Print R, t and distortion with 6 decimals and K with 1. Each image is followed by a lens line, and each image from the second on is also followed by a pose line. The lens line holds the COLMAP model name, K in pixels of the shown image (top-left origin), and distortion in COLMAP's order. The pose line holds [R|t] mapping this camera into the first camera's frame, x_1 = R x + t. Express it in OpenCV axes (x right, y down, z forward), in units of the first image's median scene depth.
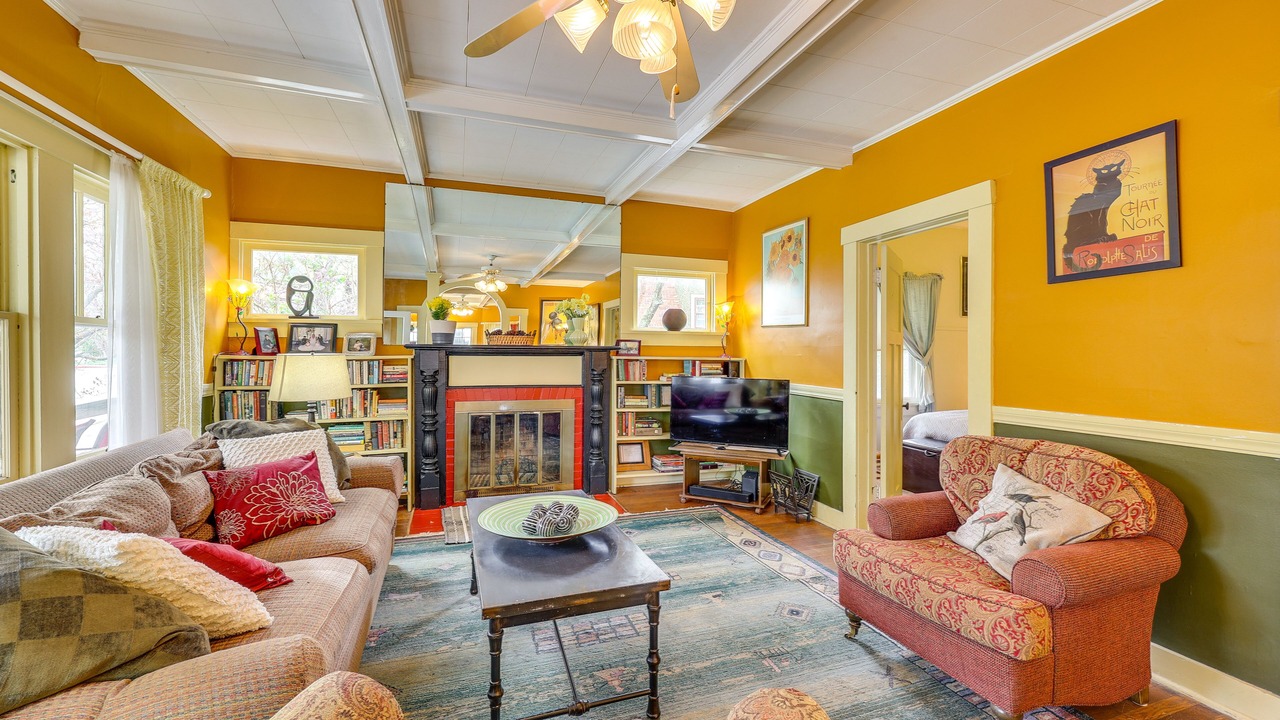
lens RADIAL K [[517.0, 0, 633.1], [0, 517.0, 353.3], [0, 0, 1]] dist [-0.001125, -0.000995]
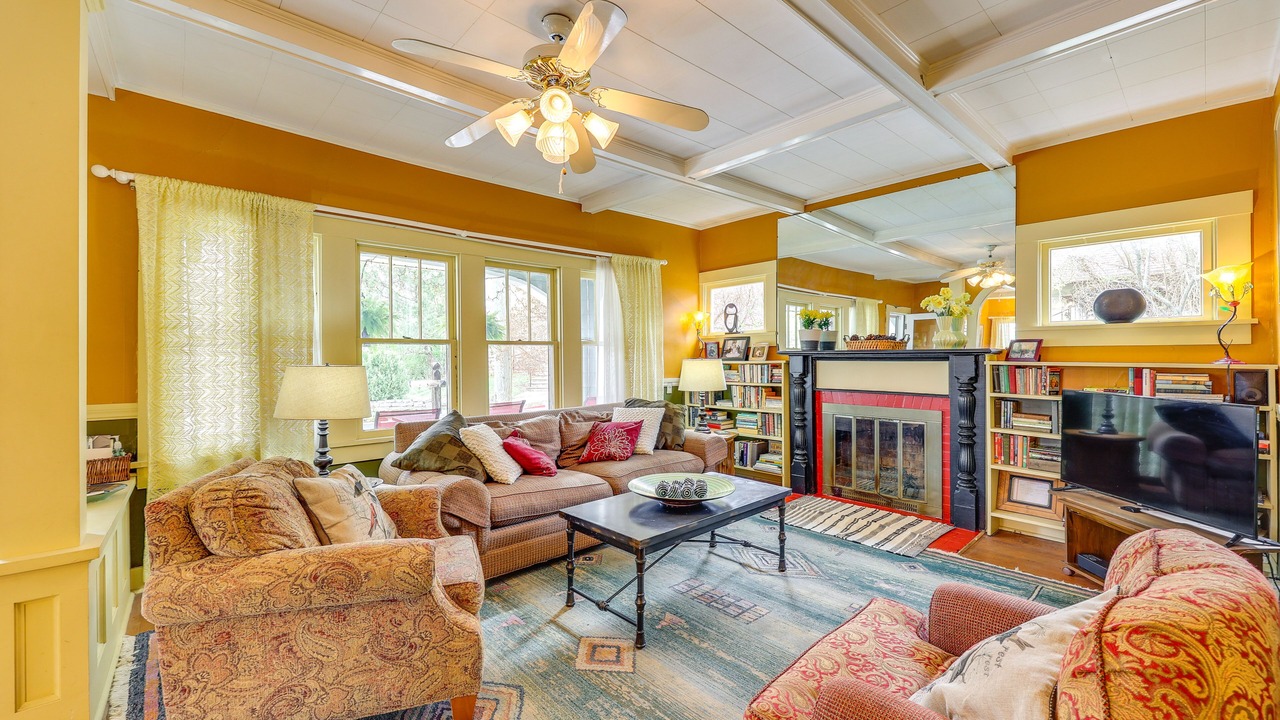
lens RADIAL K [[517.0, 0, 649.1], [0, 517.0, 361.9], [0, 0, 1]] dist [-0.001125, -0.000995]
pose [[0.406166, 0.001471, -0.913798, 0.527975], [0.003236, 0.999990, 0.003048, 0.002772], [0.913794, -0.004195, 0.406157, 0.226658]]
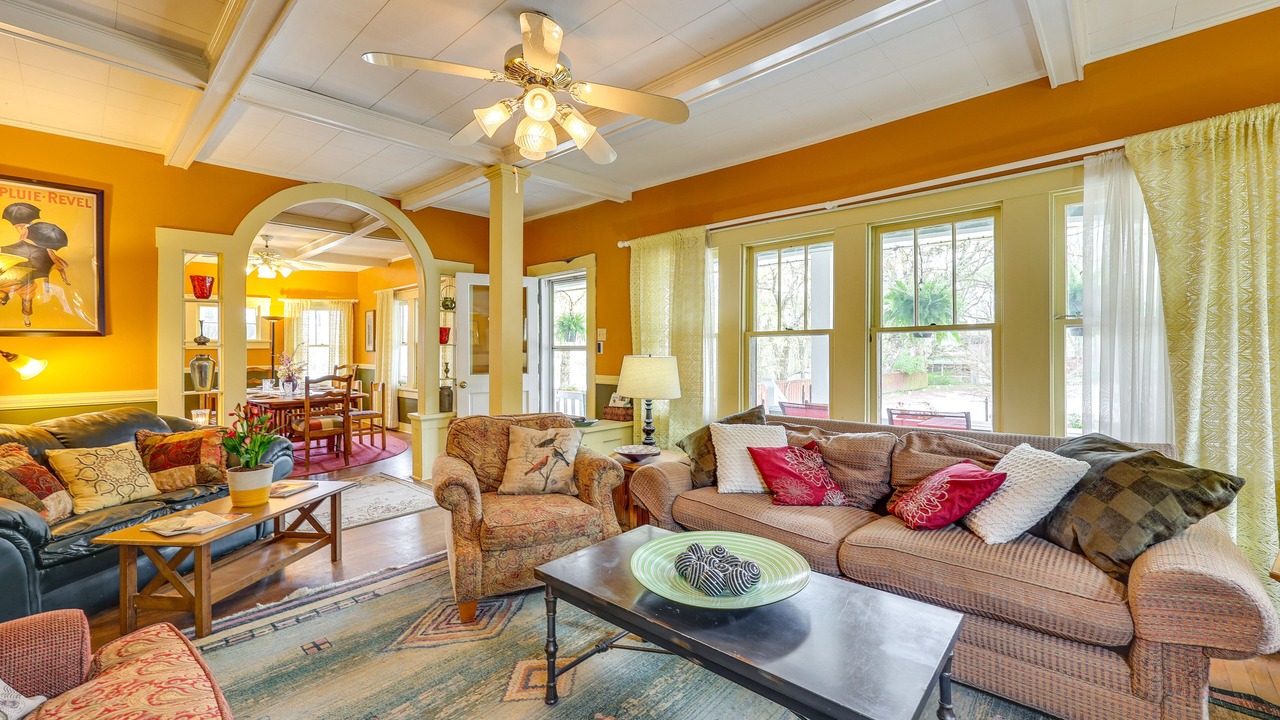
lens RADIAL K [[517.0, 0, 642.3], [0, 517.0, 348.0], [0, 0, 1]] dist [-0.001125, -0.000995]
pose [[-0.876520, -0.005783, -0.481331, 0.164882], [-0.003286, 0.999976, -0.006030, -0.000145], [0.481354, -0.003704, -0.876518, 0.888854]]
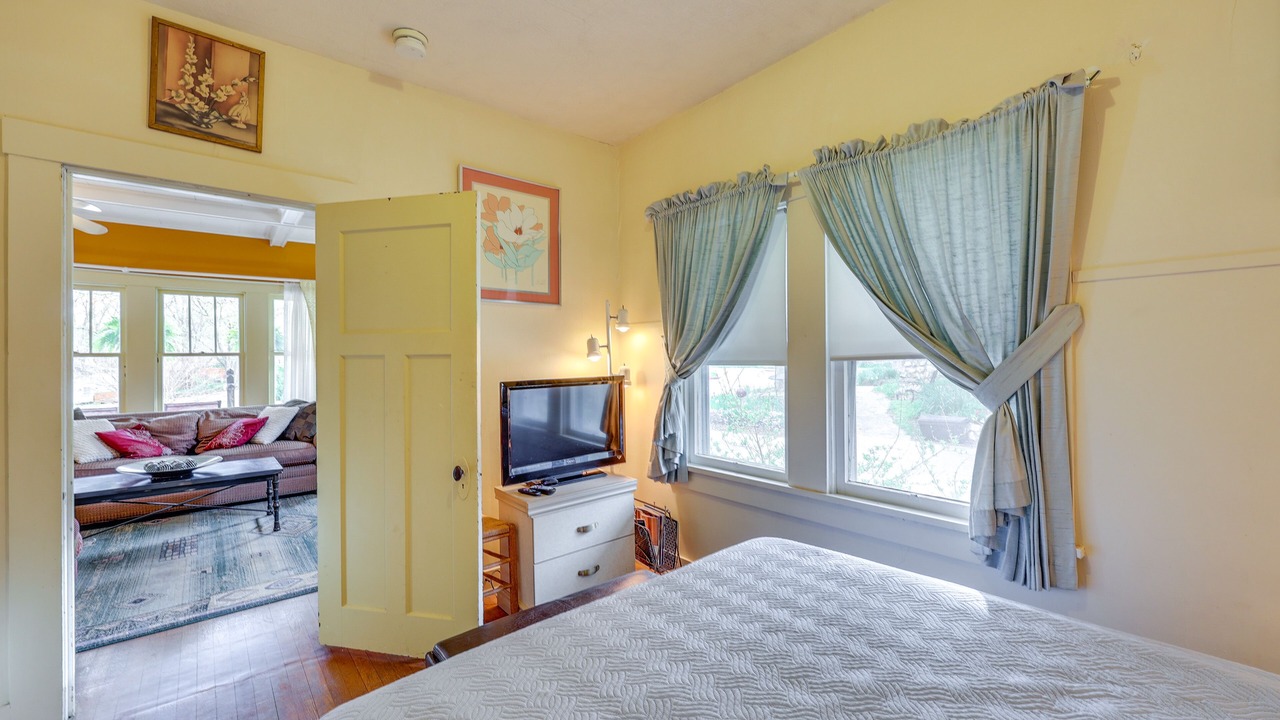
lens RADIAL K [[517.0, 0, 635.9], [0, 517.0, 359.7], [0, 0, 1]] dist [-0.001125, -0.000995]
pose [[0.356299, -0.012710, -0.934285, 1.079180], [0.010410, 0.999899, -0.009632, 0.002800], [0.934314, -0.006294, 0.356396, 0.999036]]
